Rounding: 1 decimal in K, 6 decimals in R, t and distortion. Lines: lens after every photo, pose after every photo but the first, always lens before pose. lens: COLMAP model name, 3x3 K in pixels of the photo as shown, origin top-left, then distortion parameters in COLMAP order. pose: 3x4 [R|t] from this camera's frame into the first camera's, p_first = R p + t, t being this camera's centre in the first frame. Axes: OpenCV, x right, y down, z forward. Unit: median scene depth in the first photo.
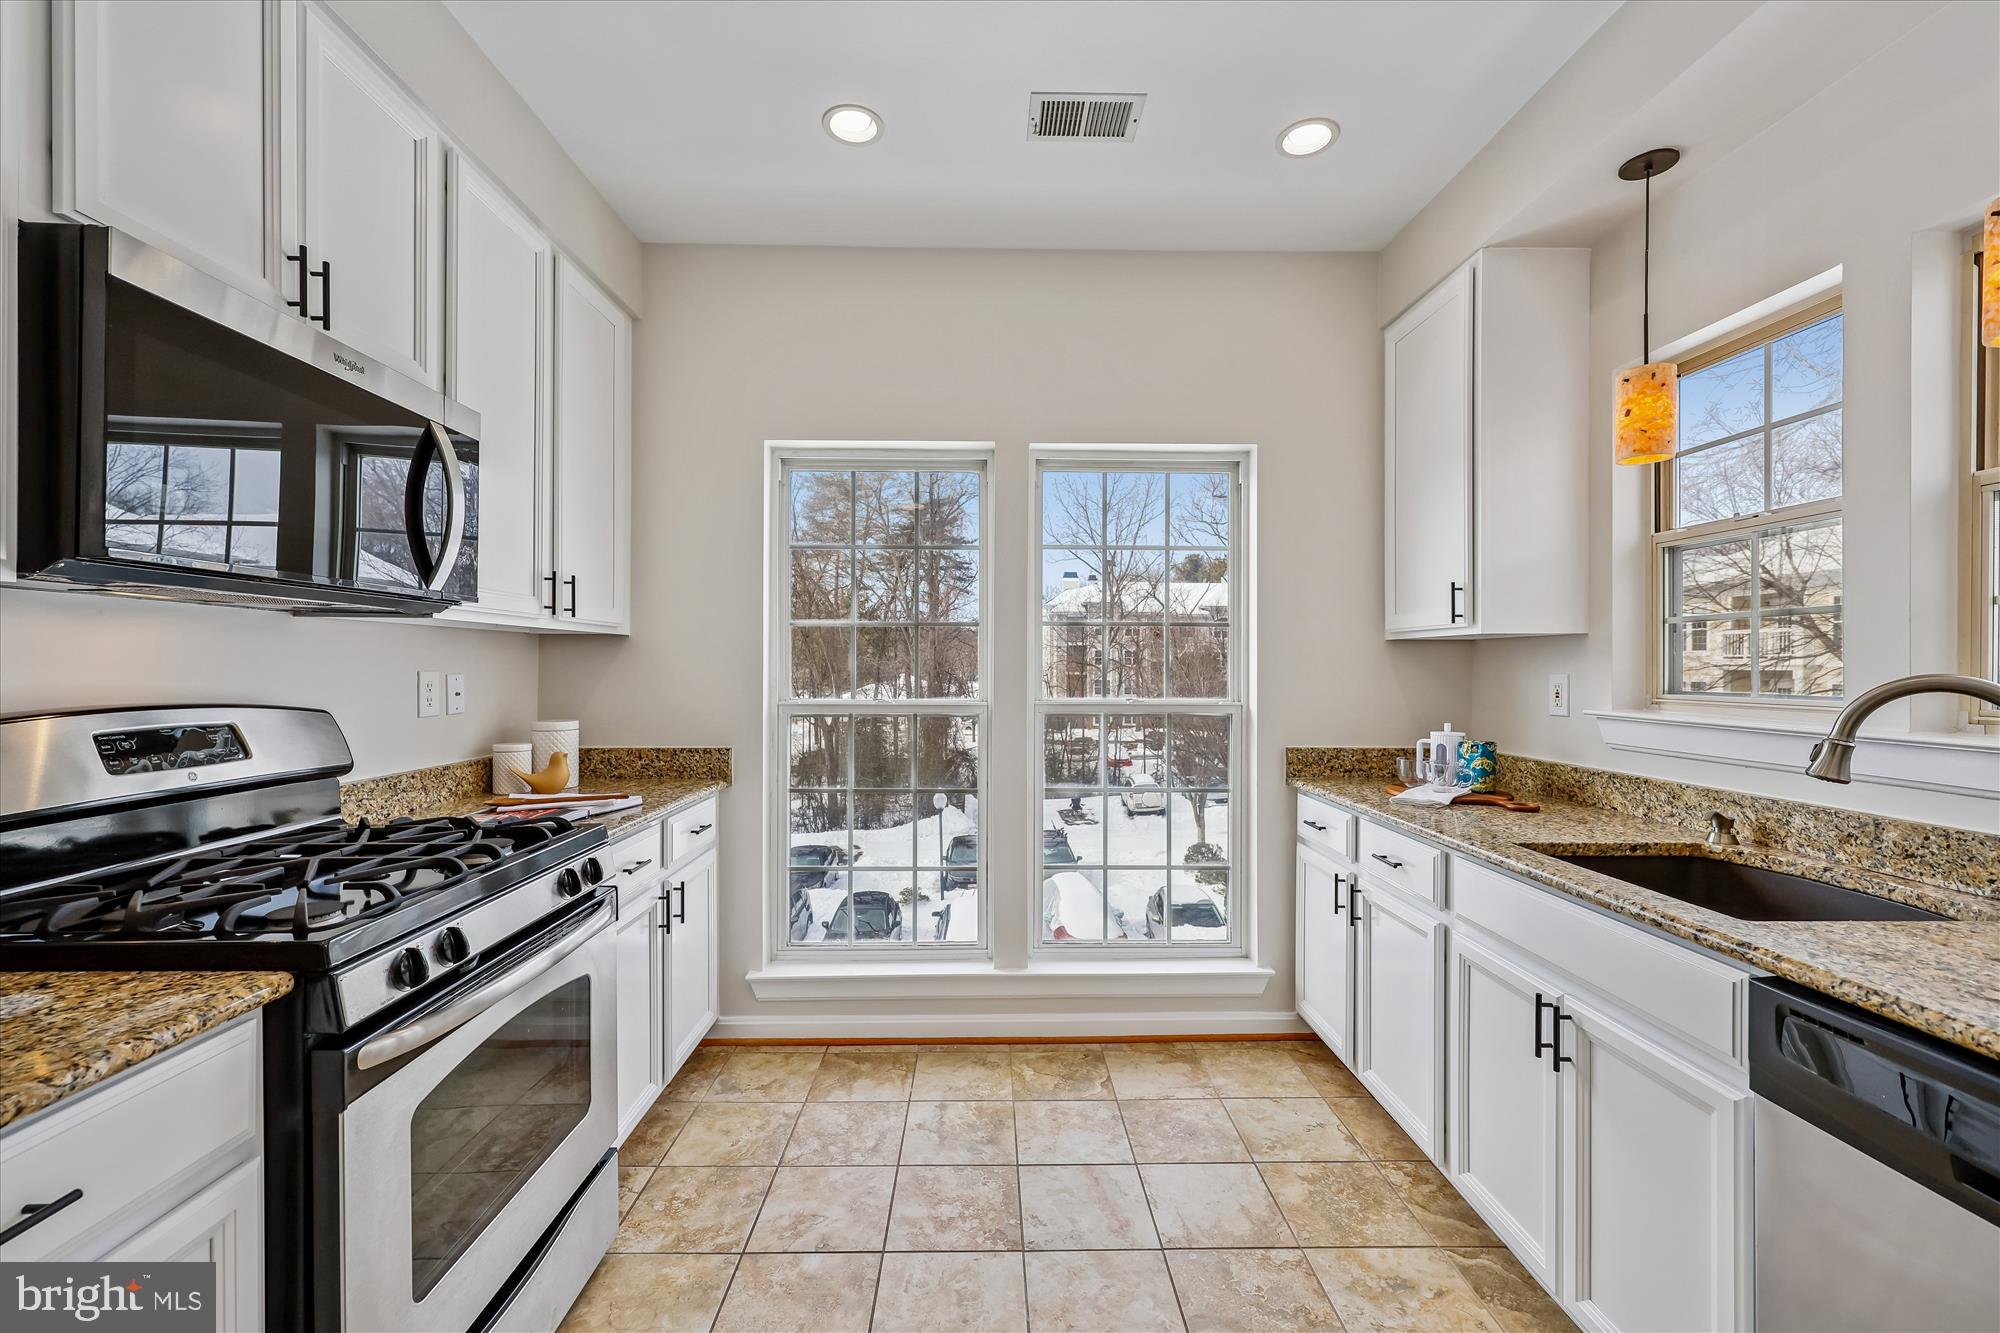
lens RADIAL K [[802.4, 0, 1000.0], [0, 802.4, 666.5], [0, 0, 1]] dist [-0.000572, -0.000015]
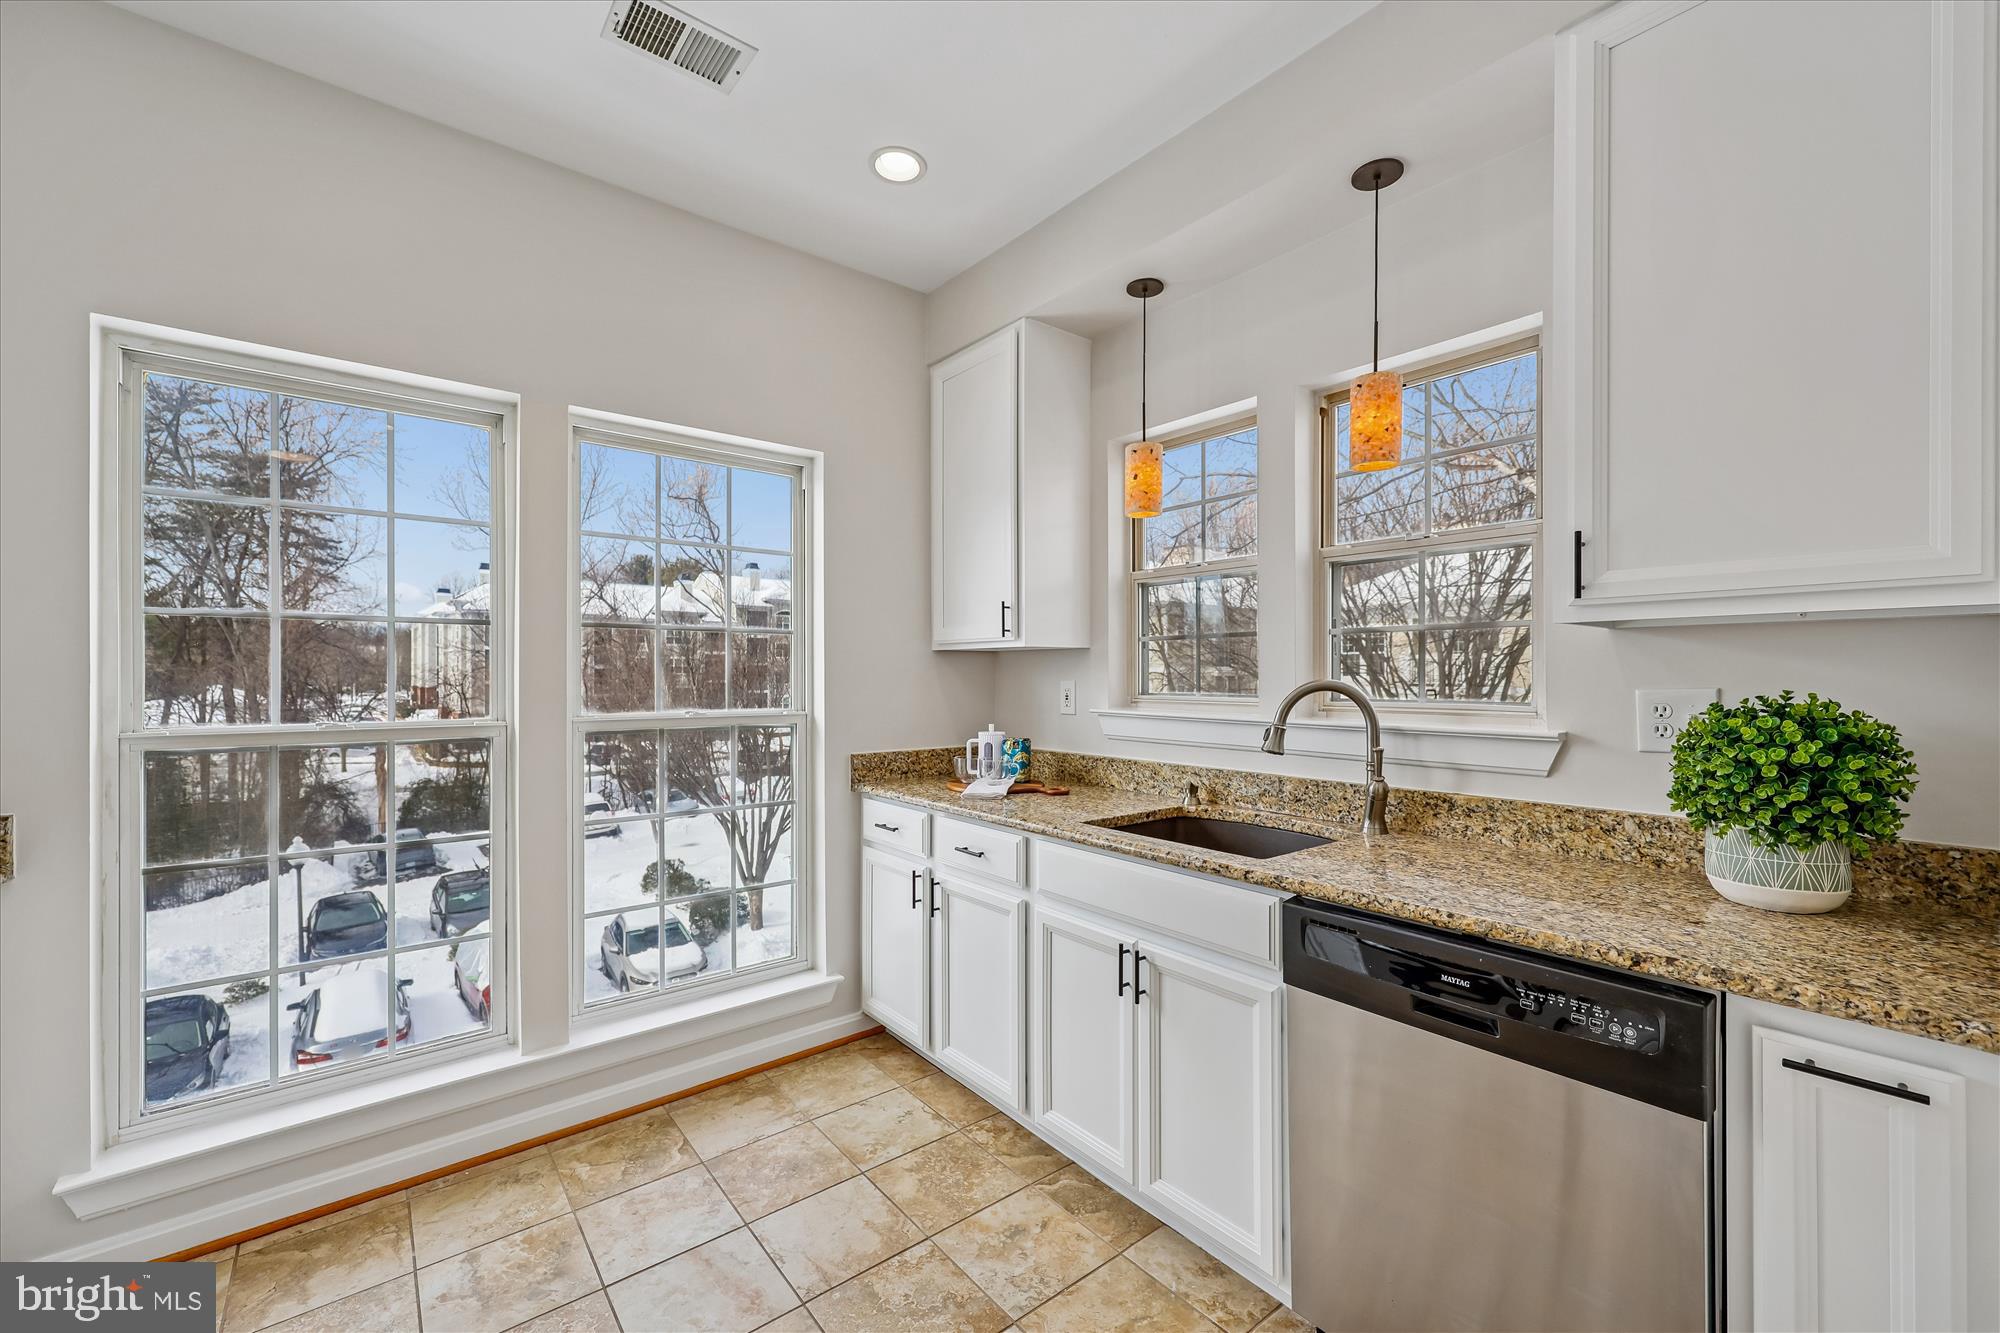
lens RADIAL K [[798.4, 0, 997.1], [0, 798.4, 673.8], [0, 0, 1]] dist [0.001057, 0.000370]
pose [[0.792057, -0.002788, 0.610441, -0.141165], [0.002717, 0.999996, 0.001043, -0.002454], [-0.610441, 0.000833, 0.792061, 0.100677]]
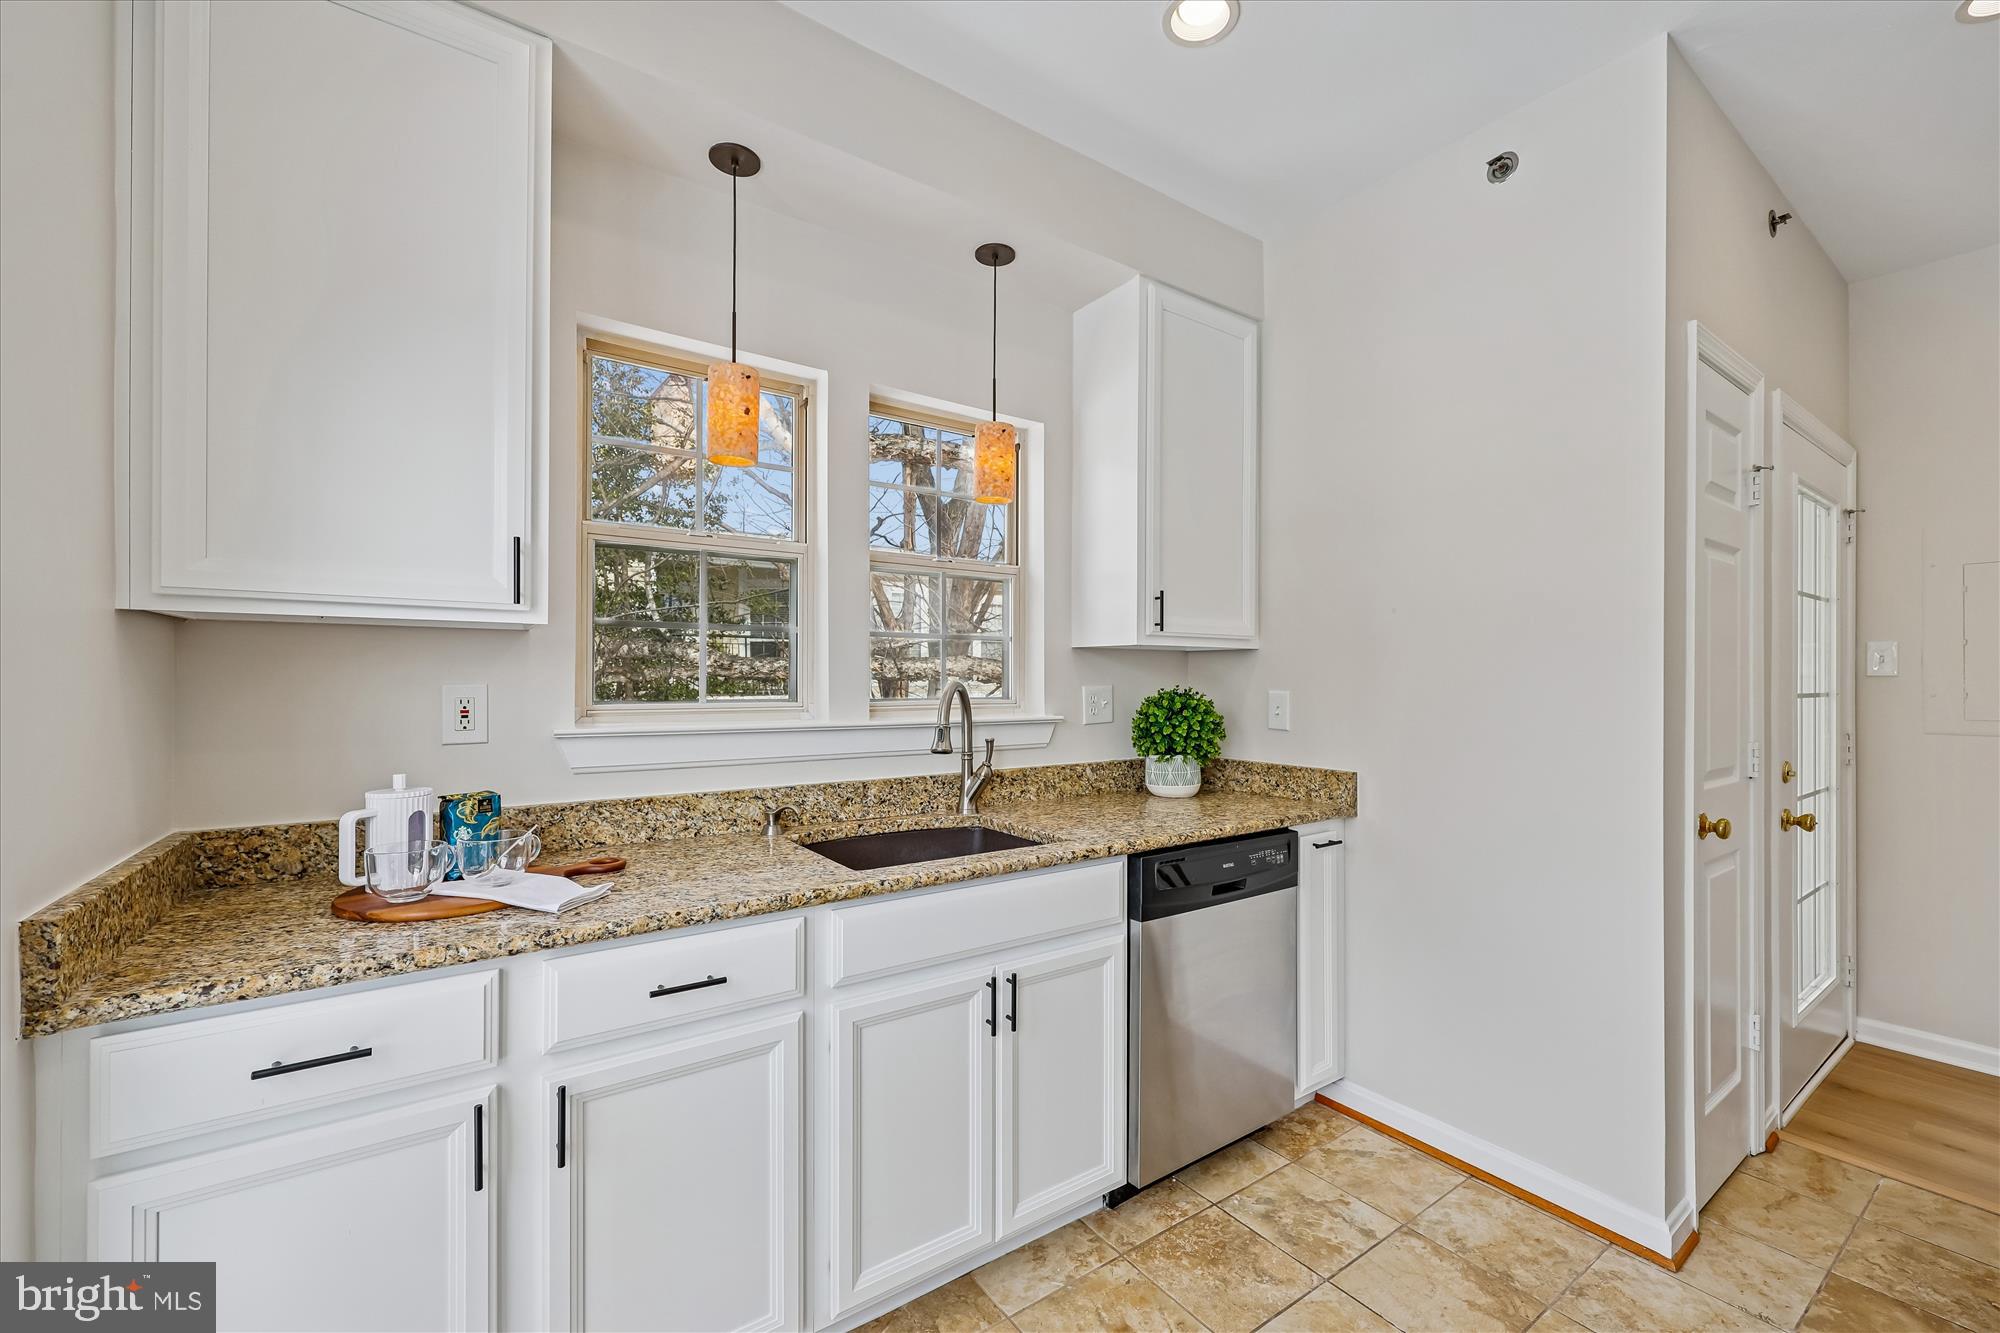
lens RADIAL K [[804.5, 0, 1011.1], [0, 804.5, 679.9], [0, 0, 1]] dist [0.000889, 0.000060]
pose [[-0.554867, -0.004442, 0.831927, -0.157712], [-0.004398, 0.999987, 0.002406, 0.002134], [-0.831927, -0.002324, -0.554880, 1.031749]]
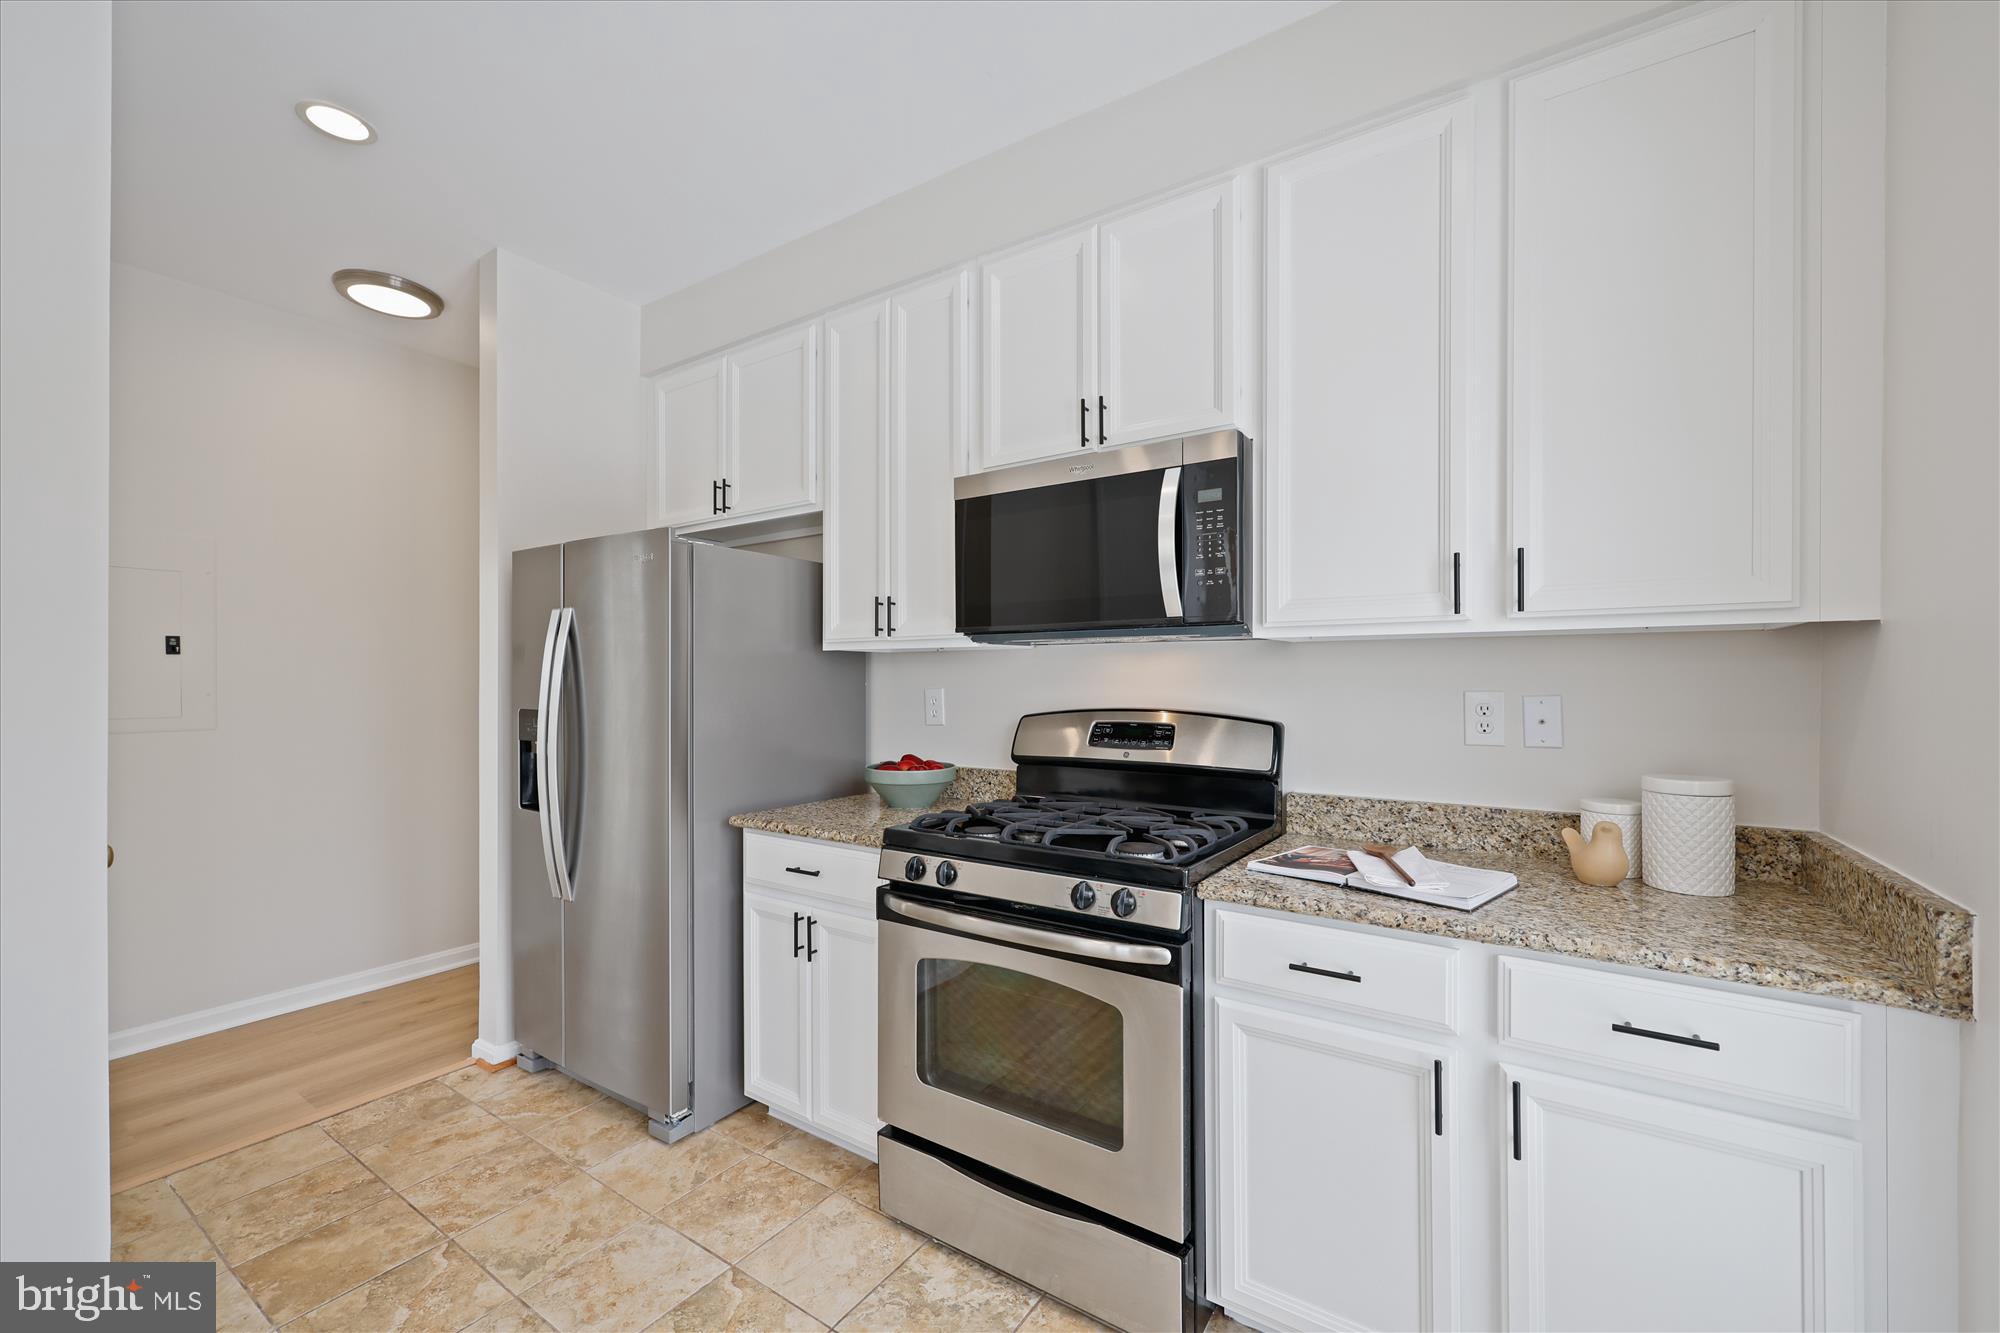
lens RADIAL K [[804.5, 0, 1011.1], [0, 804.5, 679.9], [0, 0, 1]] dist [0.000889, 0.000060]
pose [[-0.573587, -0.006992, -0.819115, 0.239156], [-0.001595, 0.999971, -0.007418, 0.002016], [0.819143, -0.002949, -0.573582, 1.017531]]
